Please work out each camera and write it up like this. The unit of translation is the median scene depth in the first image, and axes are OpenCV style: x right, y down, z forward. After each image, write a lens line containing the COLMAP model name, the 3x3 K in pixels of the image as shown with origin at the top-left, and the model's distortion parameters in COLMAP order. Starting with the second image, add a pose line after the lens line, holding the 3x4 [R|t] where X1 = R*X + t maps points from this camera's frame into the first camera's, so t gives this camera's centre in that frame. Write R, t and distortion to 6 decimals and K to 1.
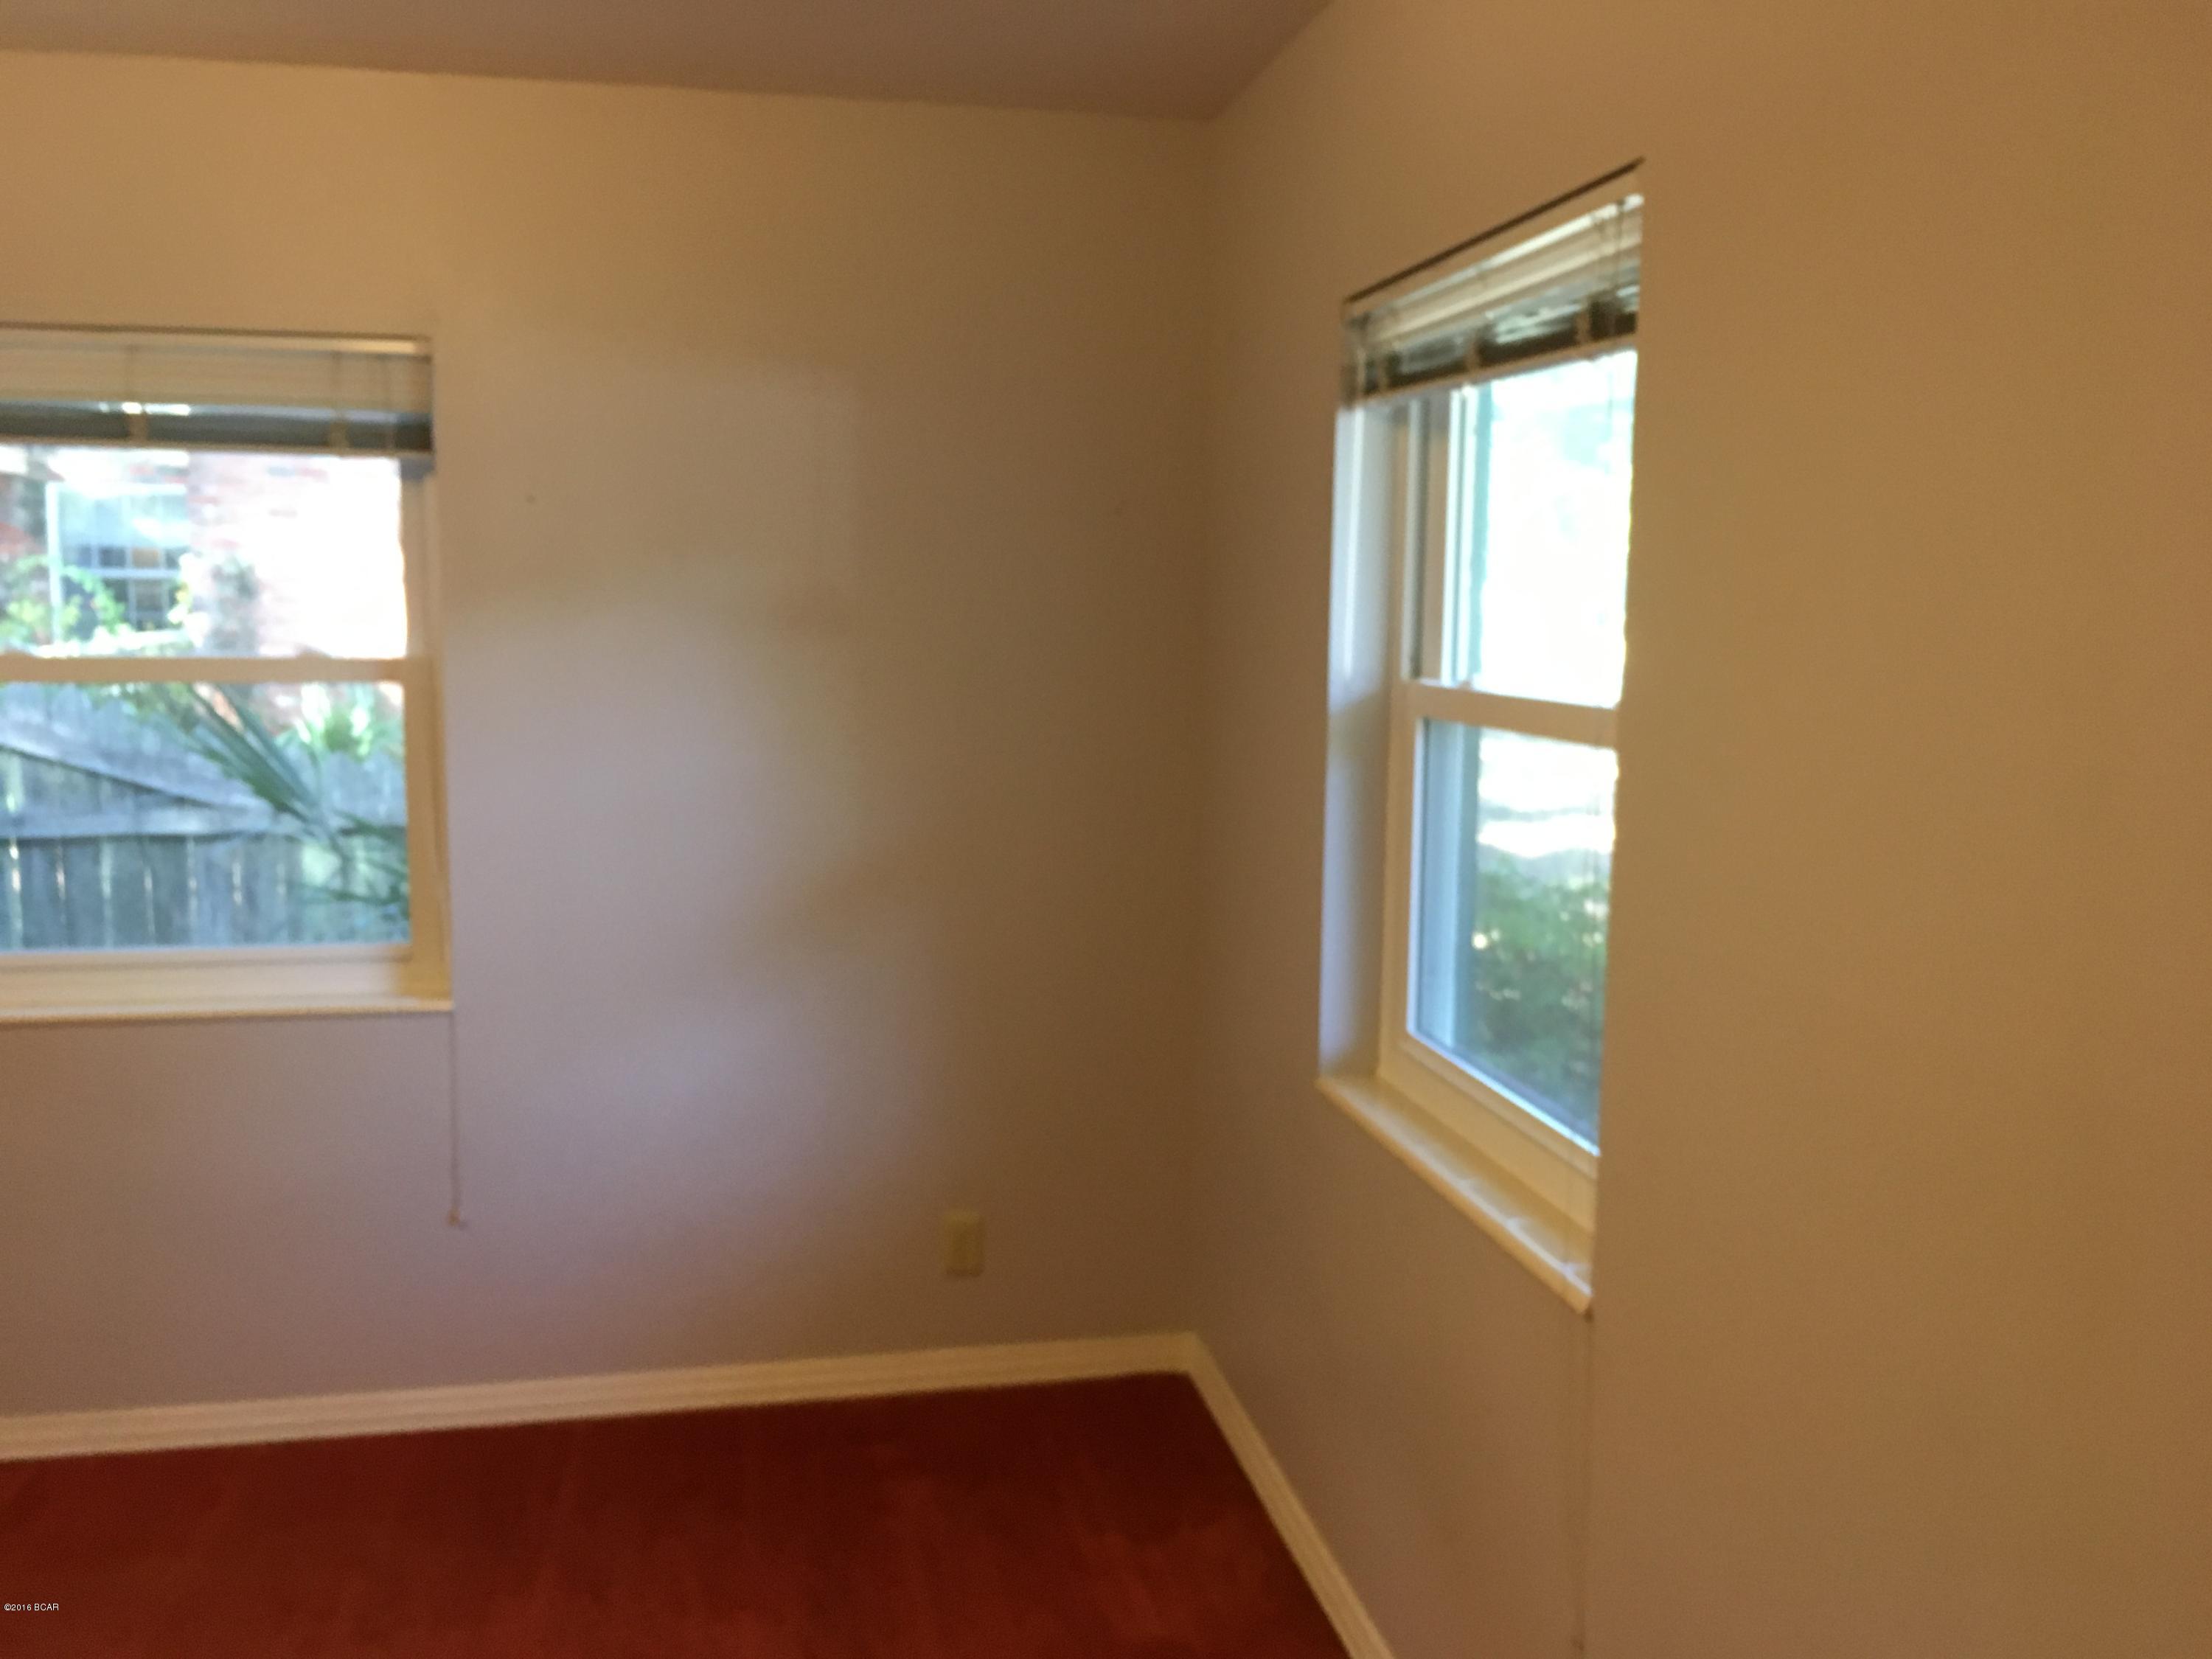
lens RADIAL K [[1889.2, 0, 1107.7], [0, 1889.2, 826.4], [0, 0, 1]] dist [0.047296, -0.050153]
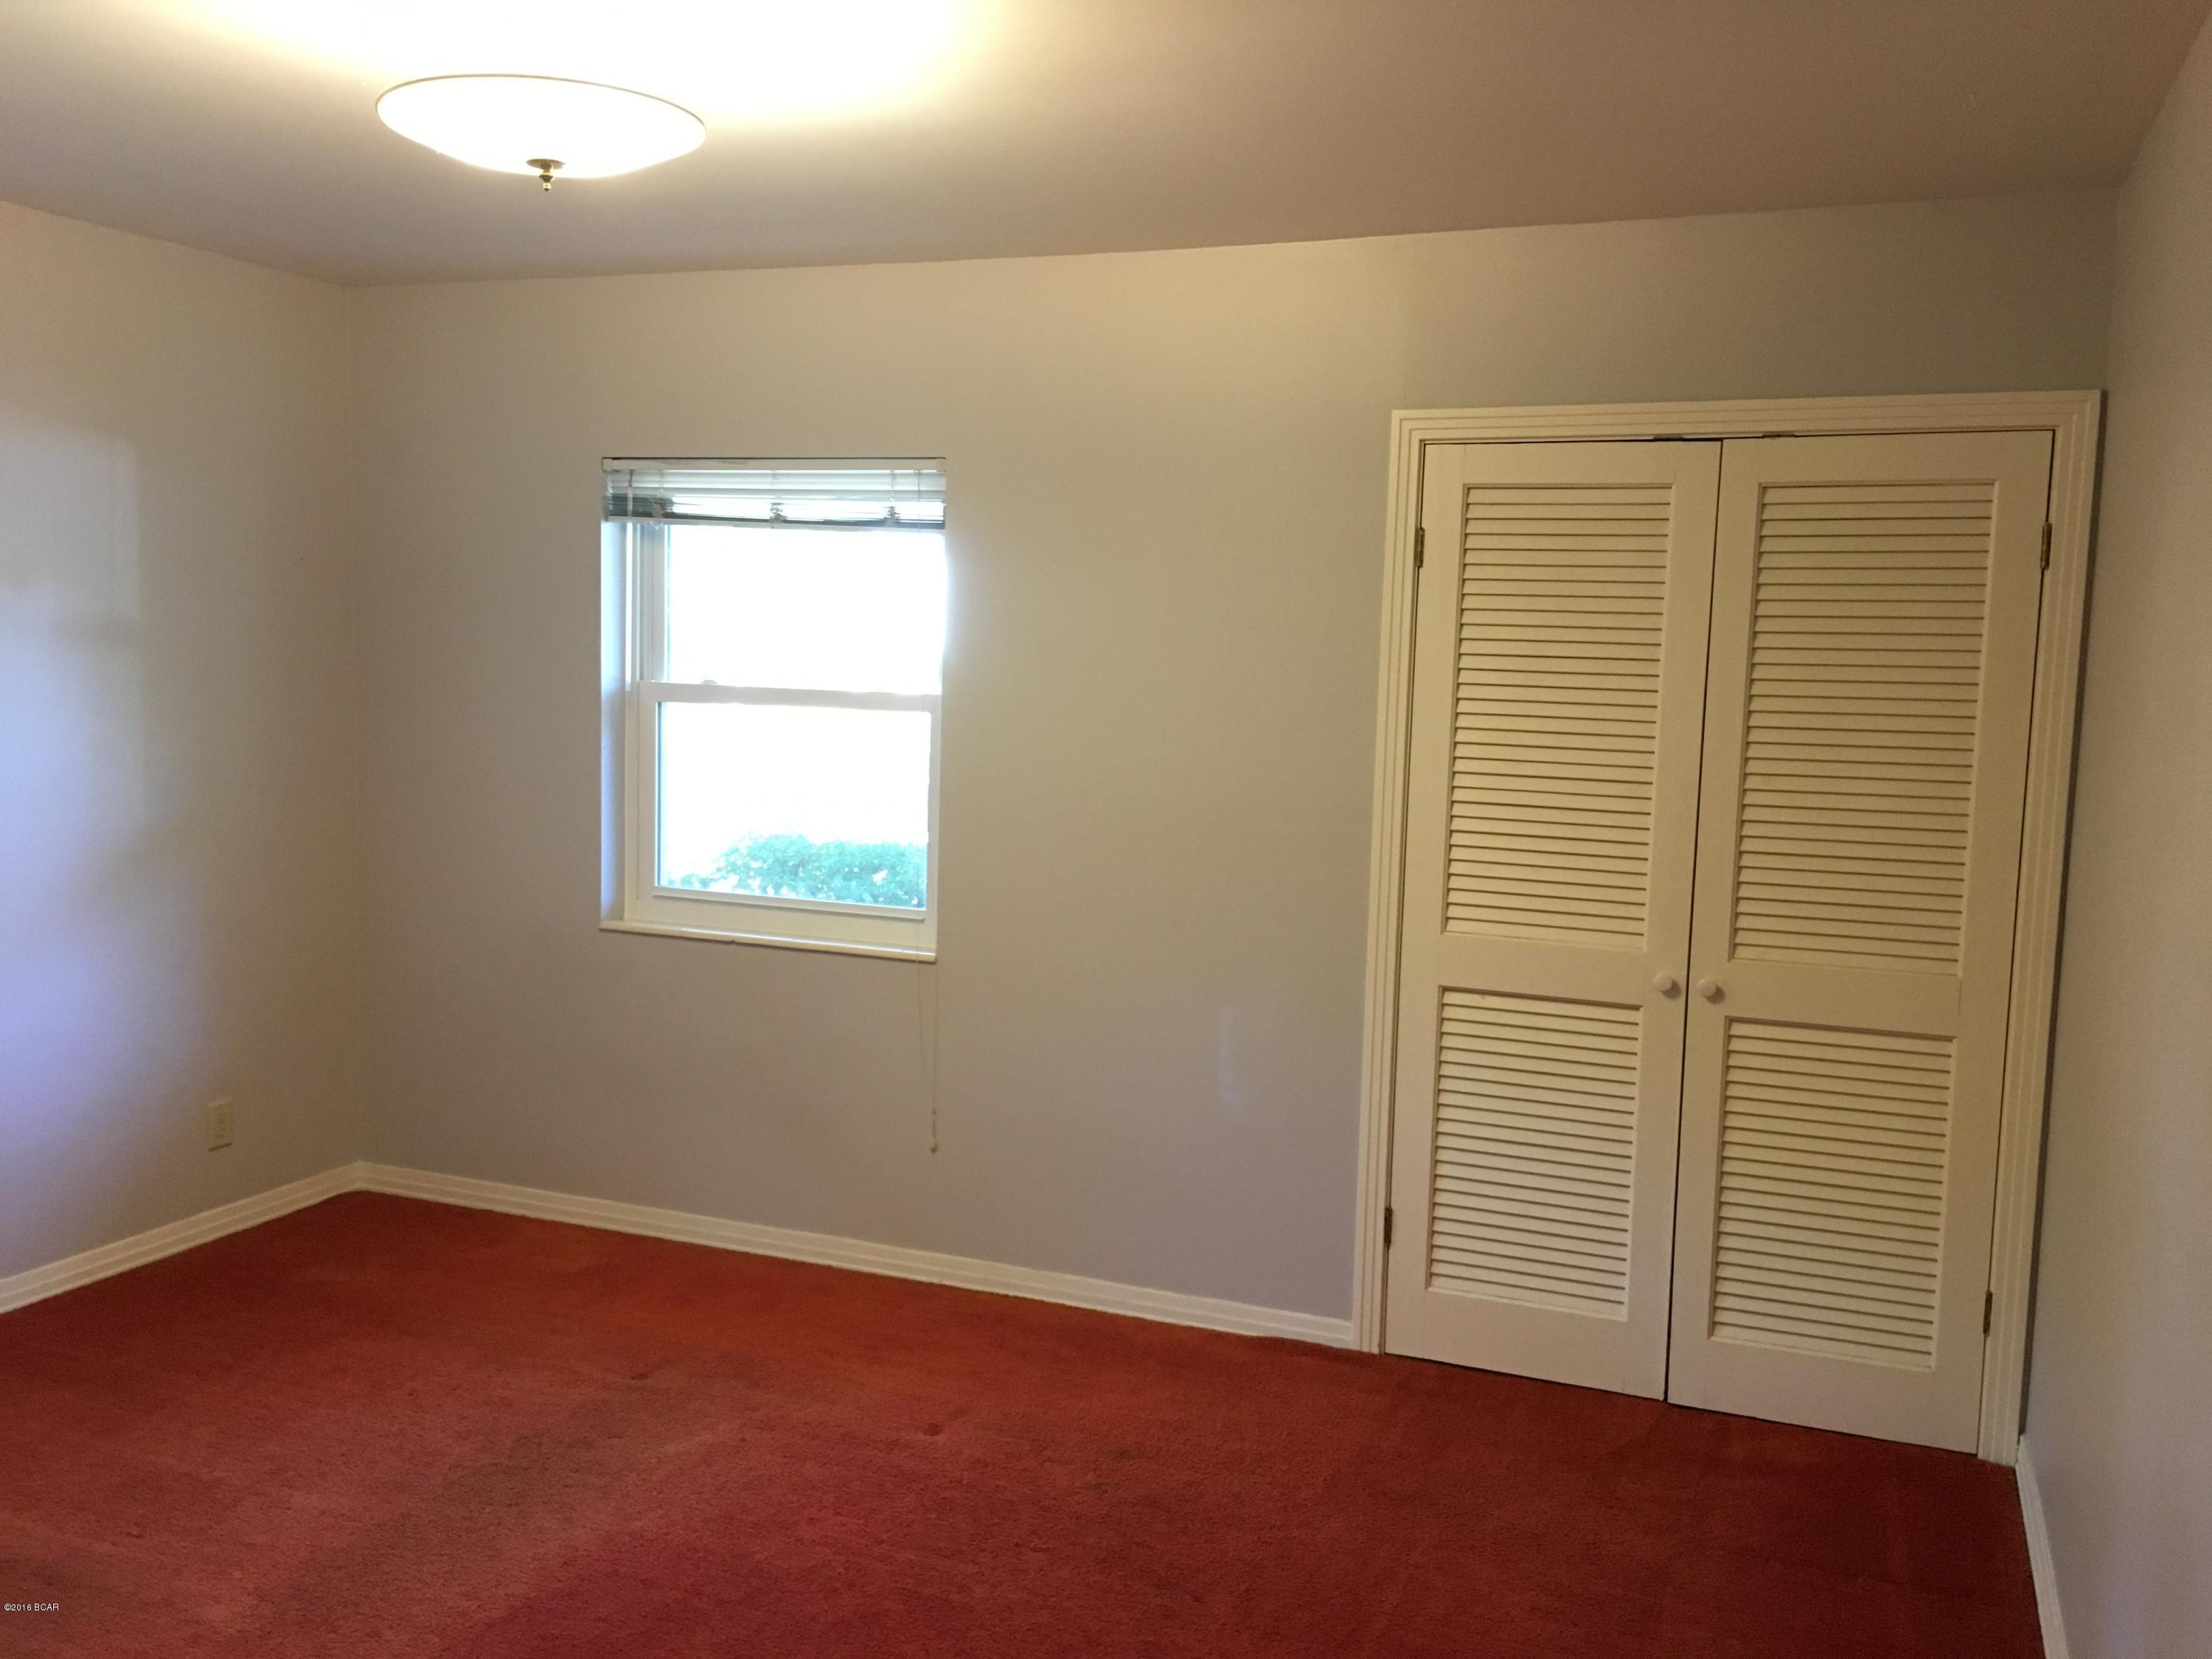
lens RADIAL K [[1889.2, 0, 1105.1], [0, 1889.2, 835.7], [0, 0, 1]] dist [0.047296, -0.050153]
pose [[0.533839, -0.073047, 0.842425, -1.075424], [0.070091, 0.996656, 0.042005, 0.017076], [-0.842677, 0.036622, 0.537173, -0.266631]]
